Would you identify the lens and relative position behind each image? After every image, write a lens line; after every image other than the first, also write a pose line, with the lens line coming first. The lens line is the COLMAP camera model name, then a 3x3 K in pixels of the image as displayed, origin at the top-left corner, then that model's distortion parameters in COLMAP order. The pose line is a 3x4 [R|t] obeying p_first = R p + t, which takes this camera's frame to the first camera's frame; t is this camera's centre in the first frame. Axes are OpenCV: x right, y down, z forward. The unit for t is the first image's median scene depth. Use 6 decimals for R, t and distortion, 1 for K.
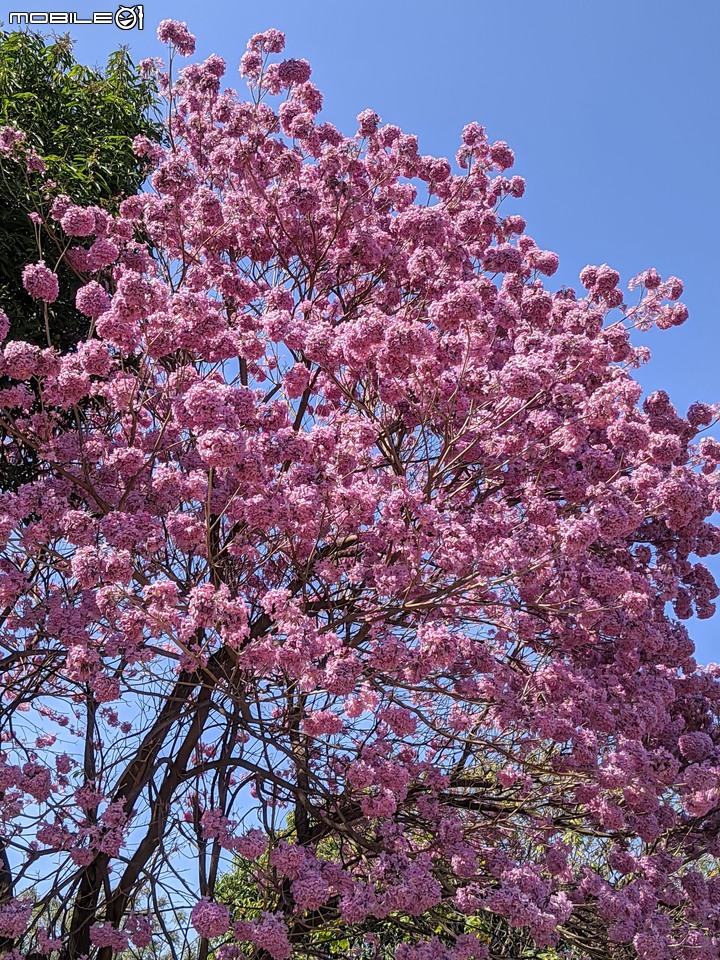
lens RADIAL K [[1439.5, 0, 358.8], [0, 1439.5, 481.2], [0, 0, 1]] dist [0.154087, 0.000000]
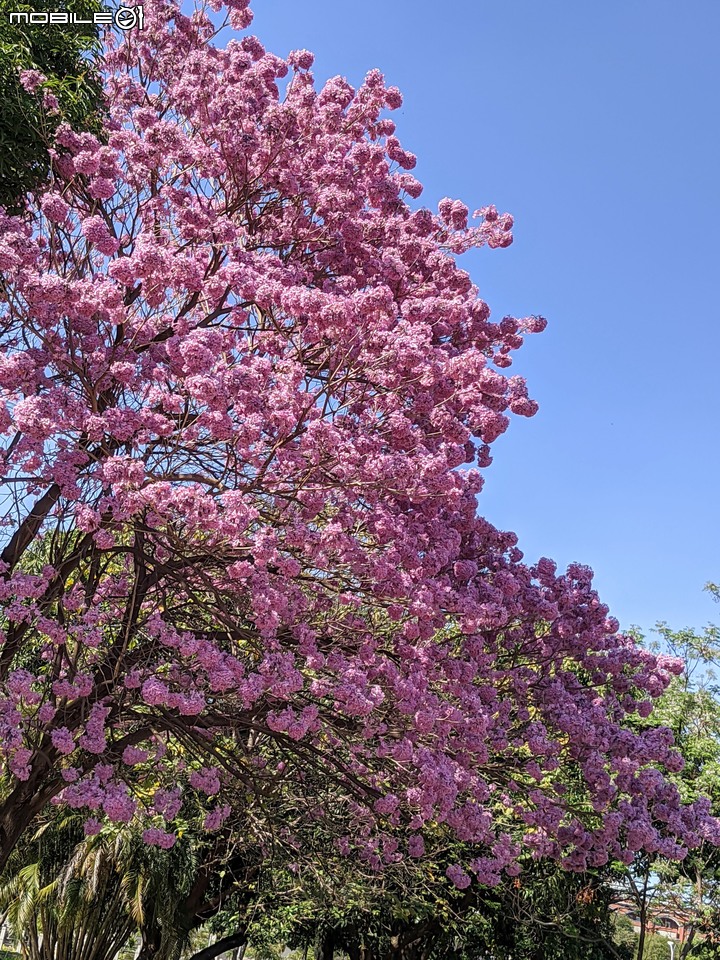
lens RADIAL K [[1439.5, 0, 360.3], [0, 1439.5, 479.4], [0, 0, 1]] dist [0.154087, 0.000000]
pose [[0.975441, 0.111267, 0.190089, -0.150224], [-0.148977, 0.968957, 0.197303, -0.173855], [-0.162235, -0.220776, 0.961737, -0.305014]]
